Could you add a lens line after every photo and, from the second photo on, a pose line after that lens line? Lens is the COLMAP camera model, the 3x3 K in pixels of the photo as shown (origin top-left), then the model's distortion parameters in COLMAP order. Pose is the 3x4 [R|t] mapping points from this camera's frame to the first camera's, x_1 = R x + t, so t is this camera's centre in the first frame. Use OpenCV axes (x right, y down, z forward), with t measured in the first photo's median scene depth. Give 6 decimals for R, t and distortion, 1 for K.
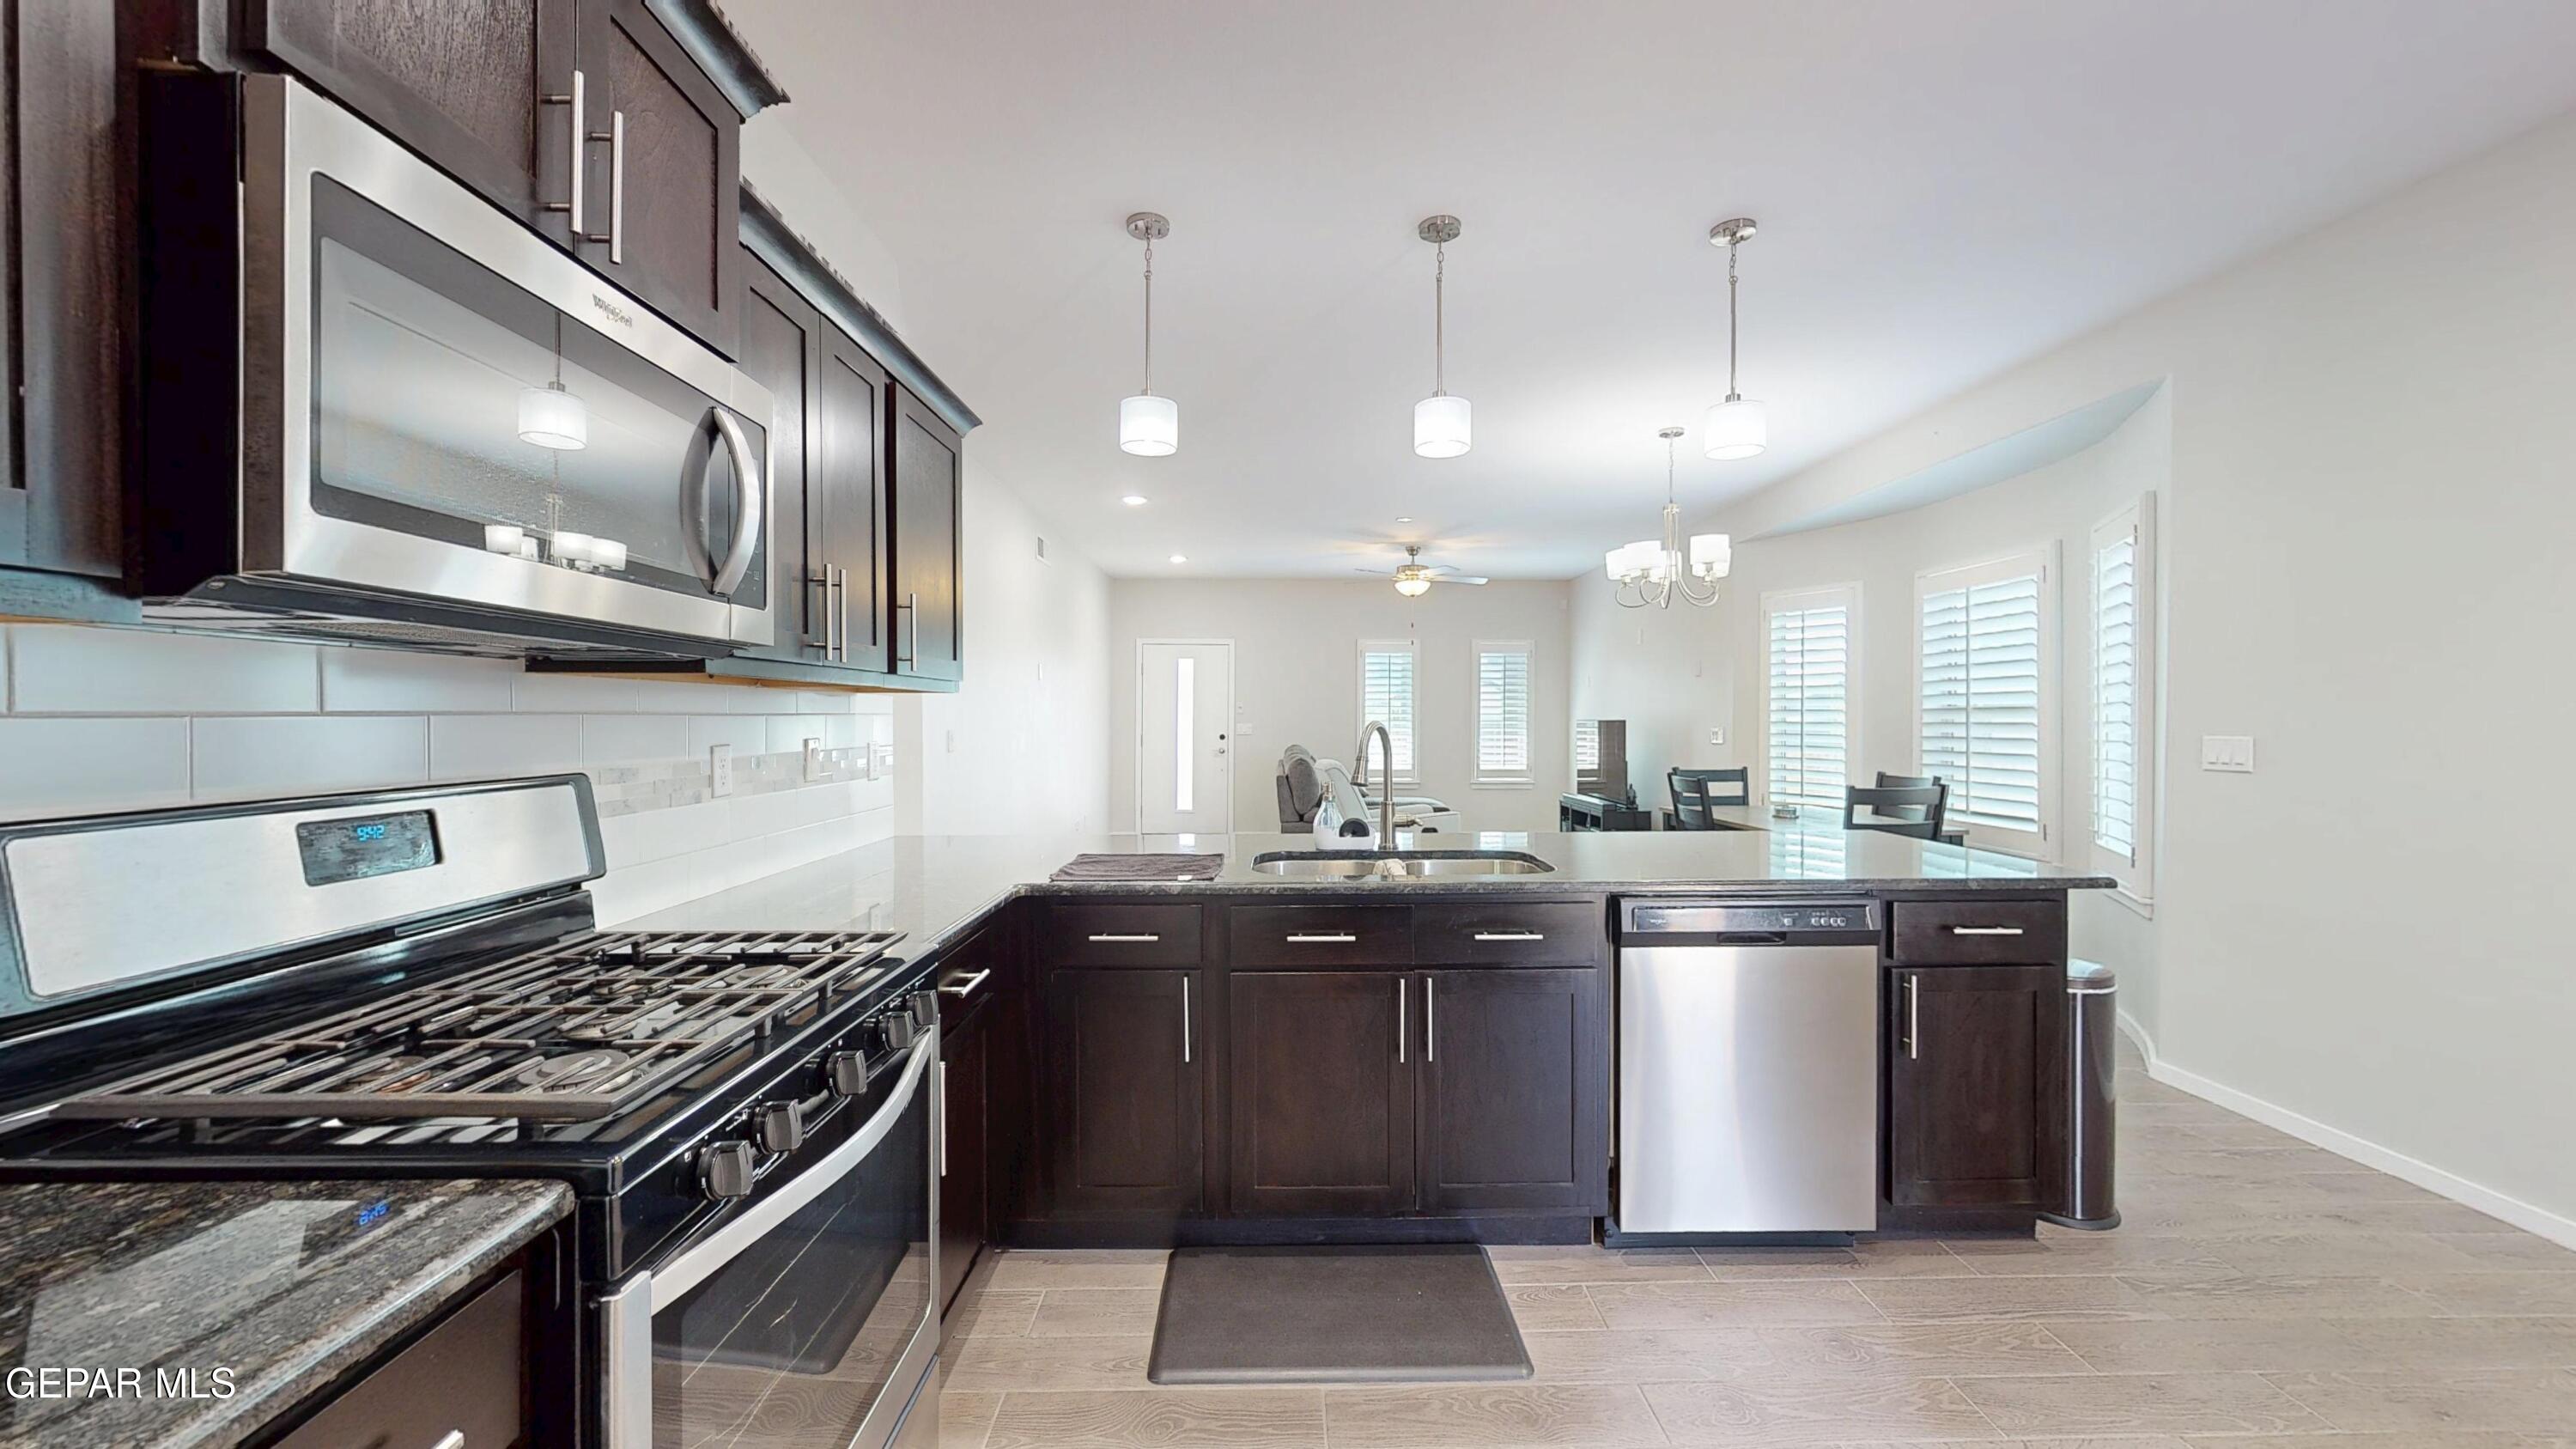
lens RADIAL K [[944.8, 0, 1287.8], [0, 944.8, 725.7], [0, 0, 1]] dist [-0.000357, -0.000239]
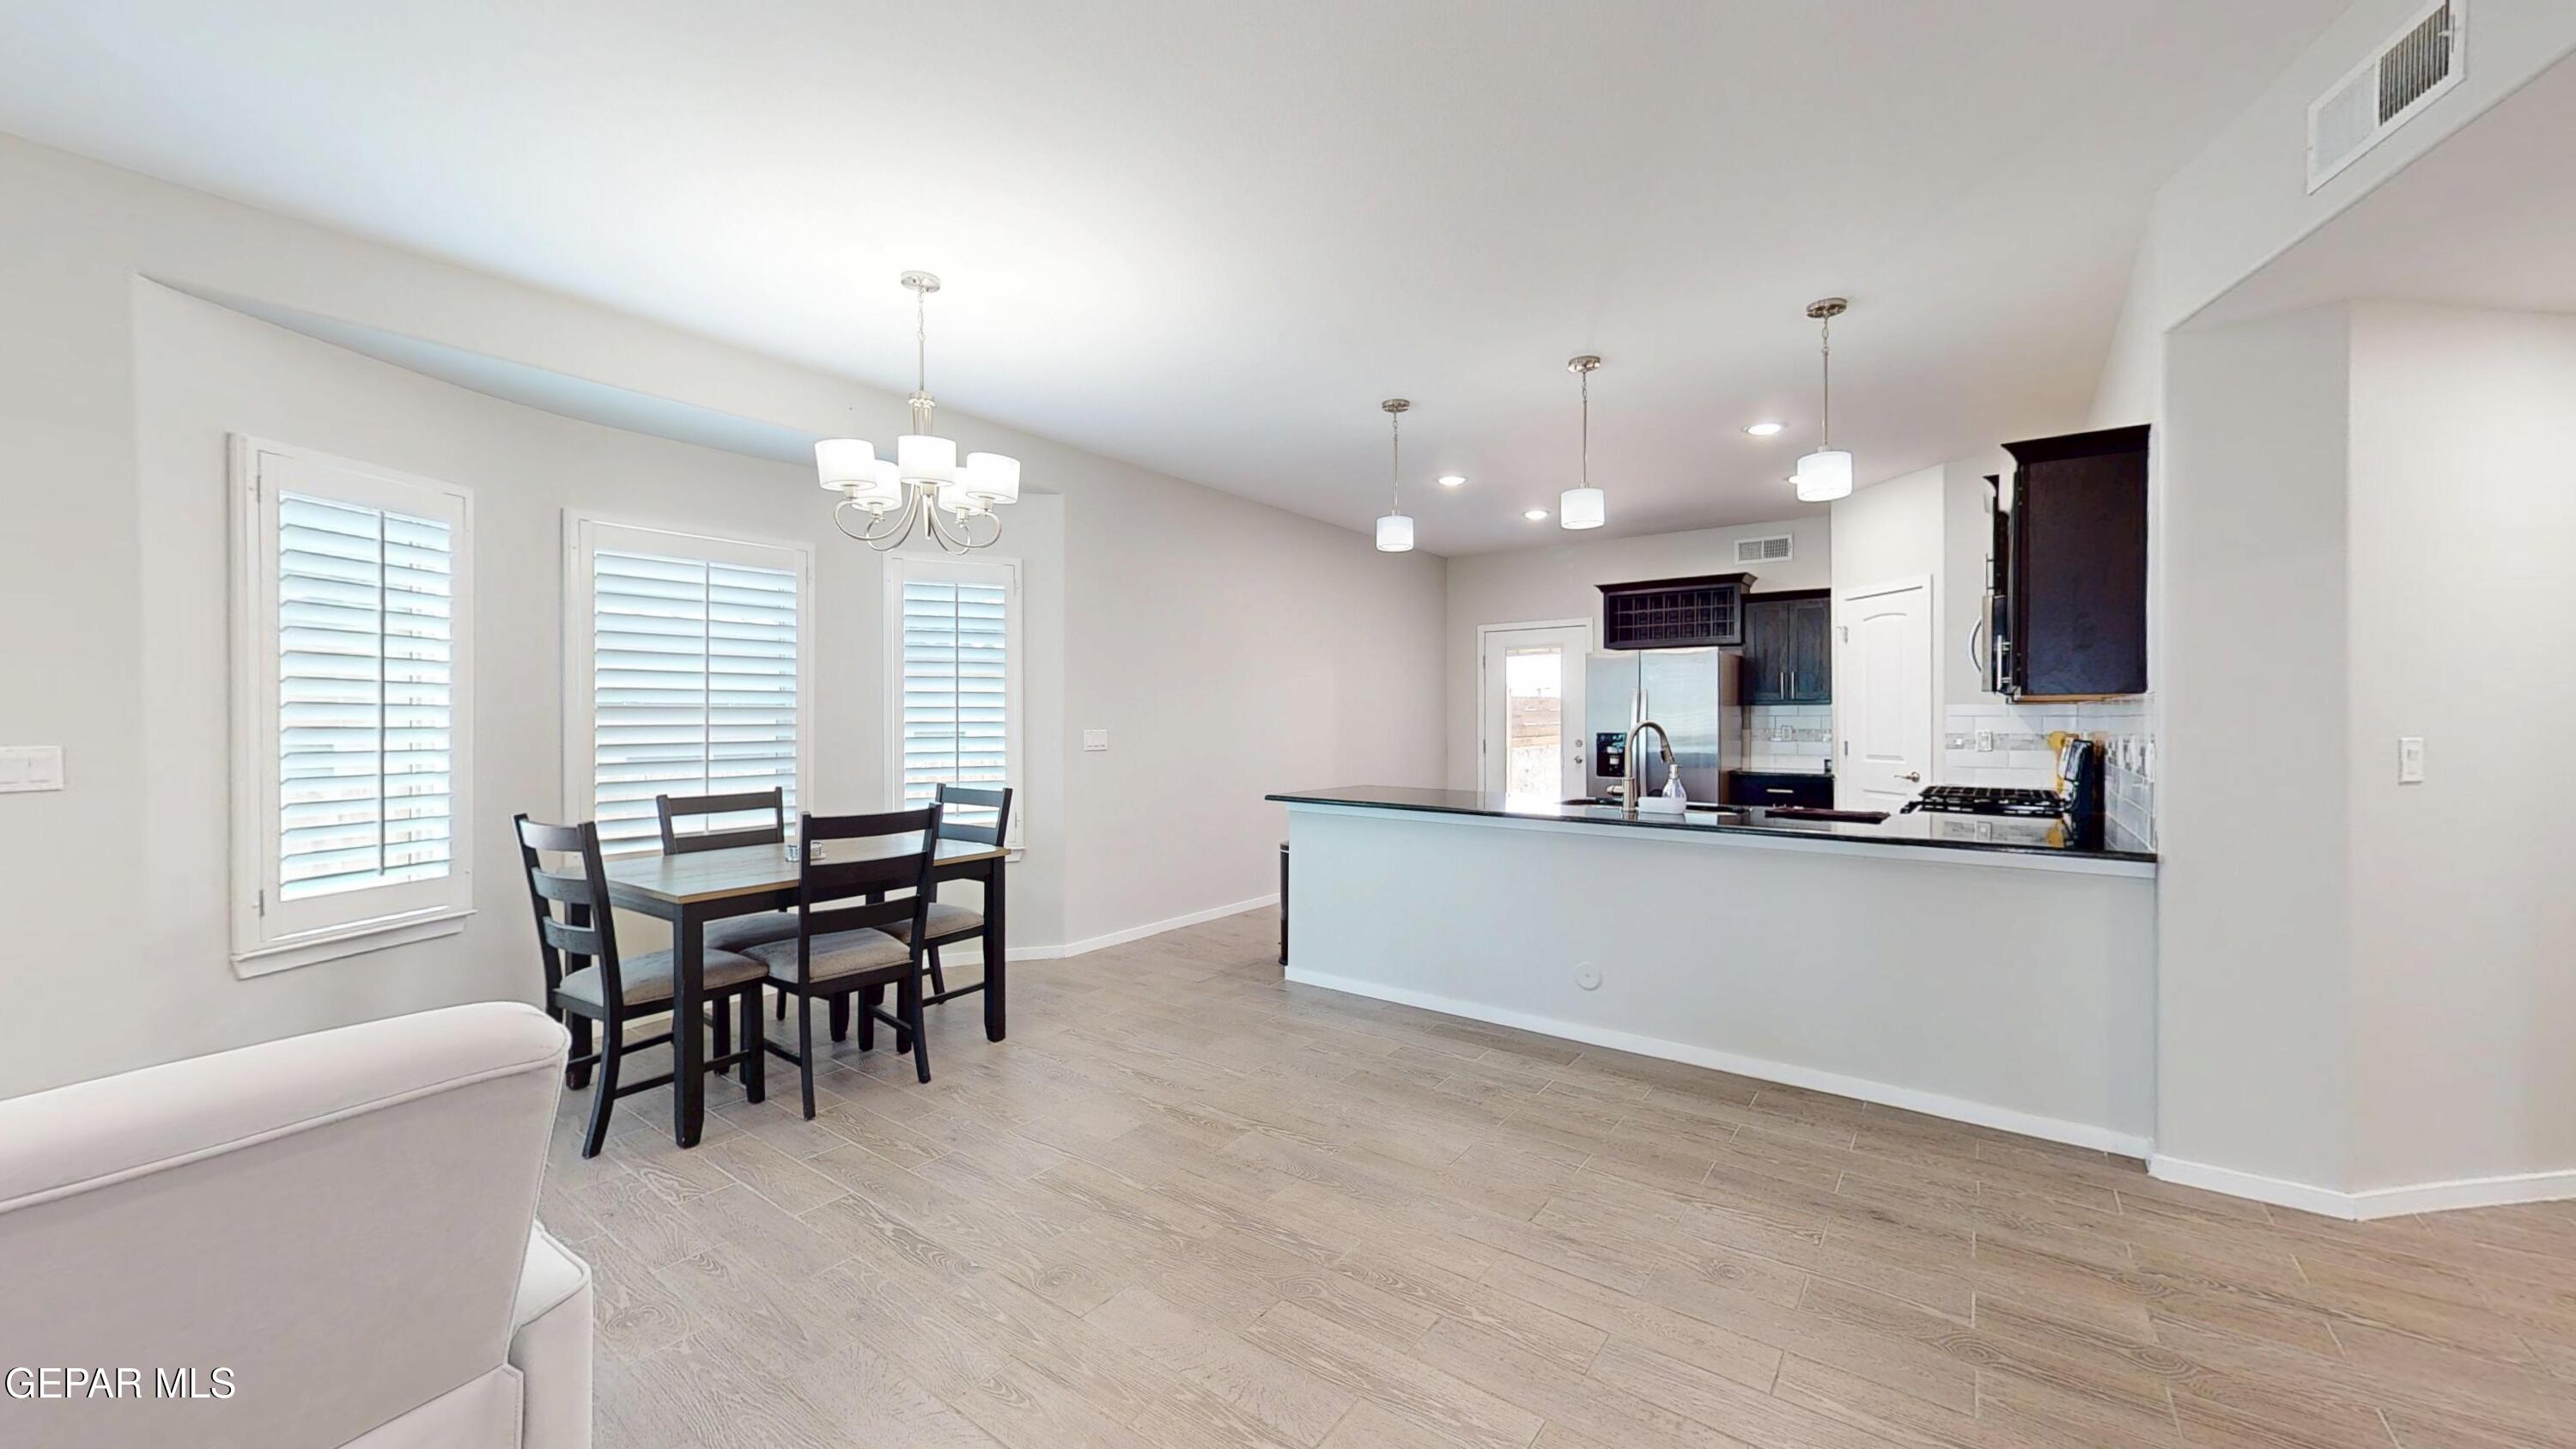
lens RADIAL K [[944.8, 0, 1287.8], [0, 944.8, 725.7], [0, 0, 1]] dist [-0.000357, -0.000239]
pose [[-0.794046, -0.003659, 0.607846, -0.304574], [0.005837, 0.999890, 0.013643, -0.017358], [-0.607829, 0.014381, -0.793937, 2.160420]]
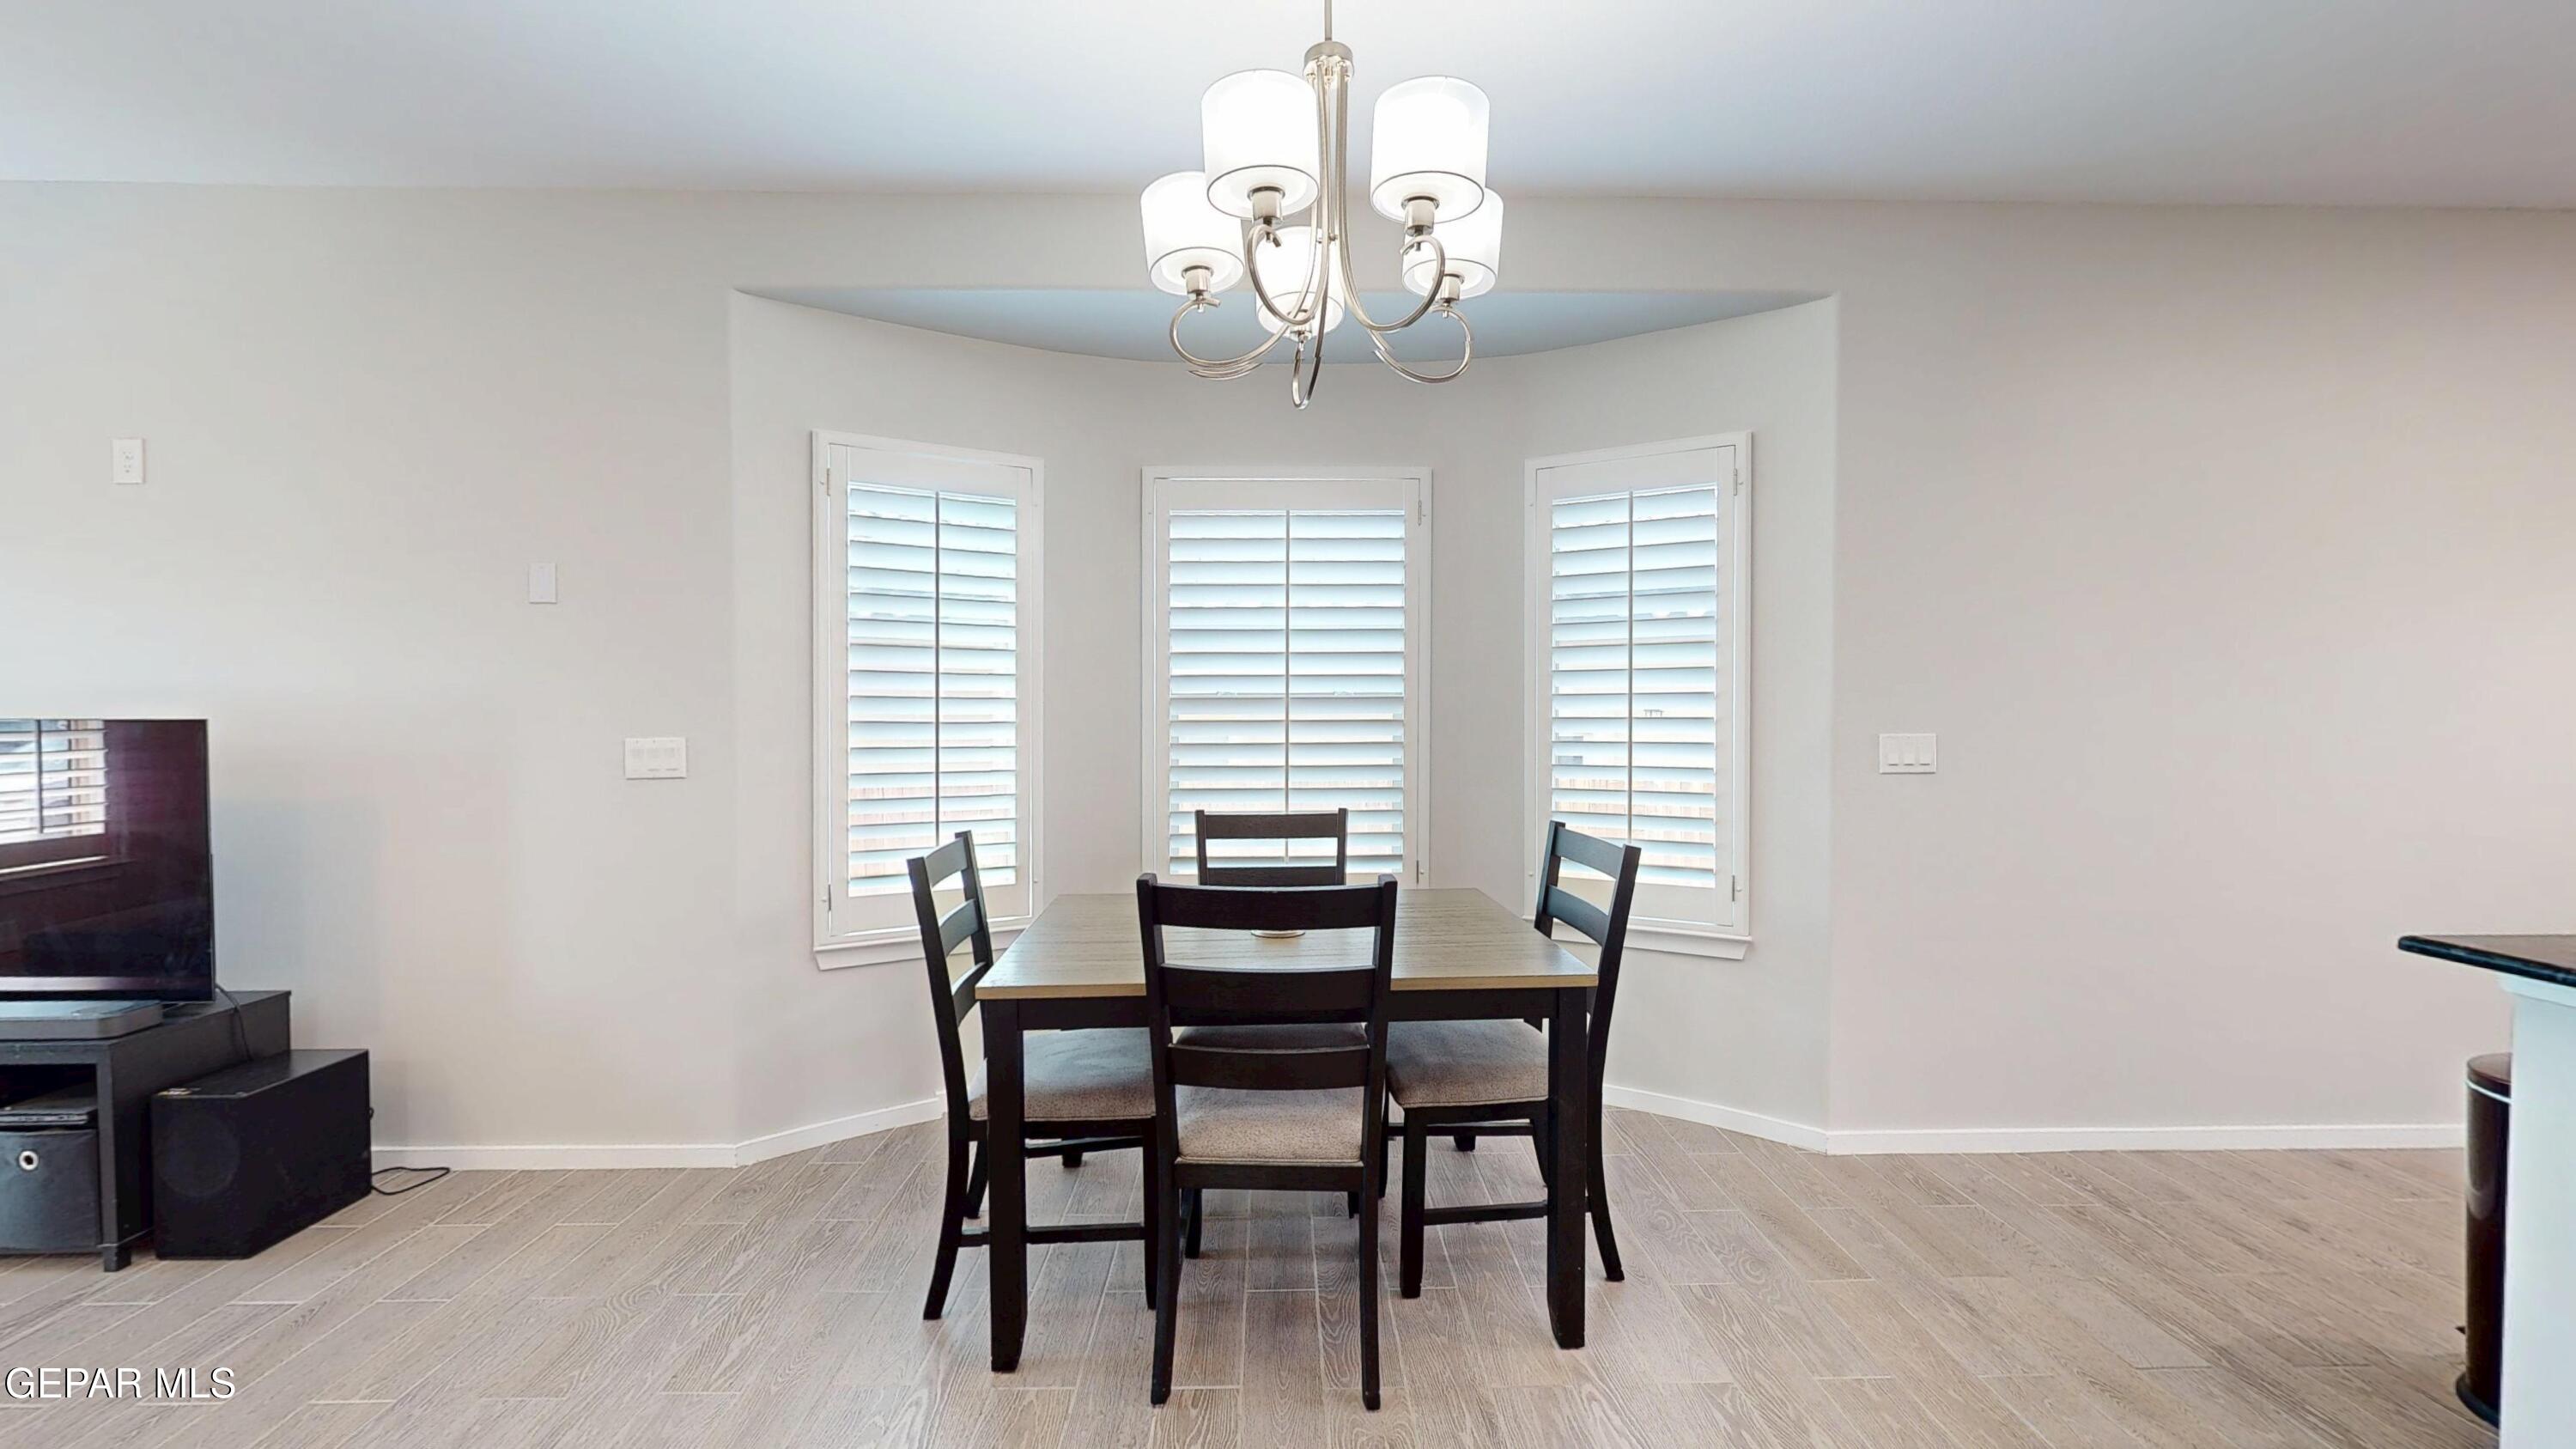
lens RADIAL K [[937.6, 0, 1286.3], [0, 937.6, 729.6], [0, 0, 1]] dist [-0.001659, -0.000166]
pose [[-0.004813, -0.017296, 0.999839, 0.127017], [0.008112, 0.999817, 0.017334, -0.012982], [-0.999956, 0.008194, -0.004672, 1.608450]]
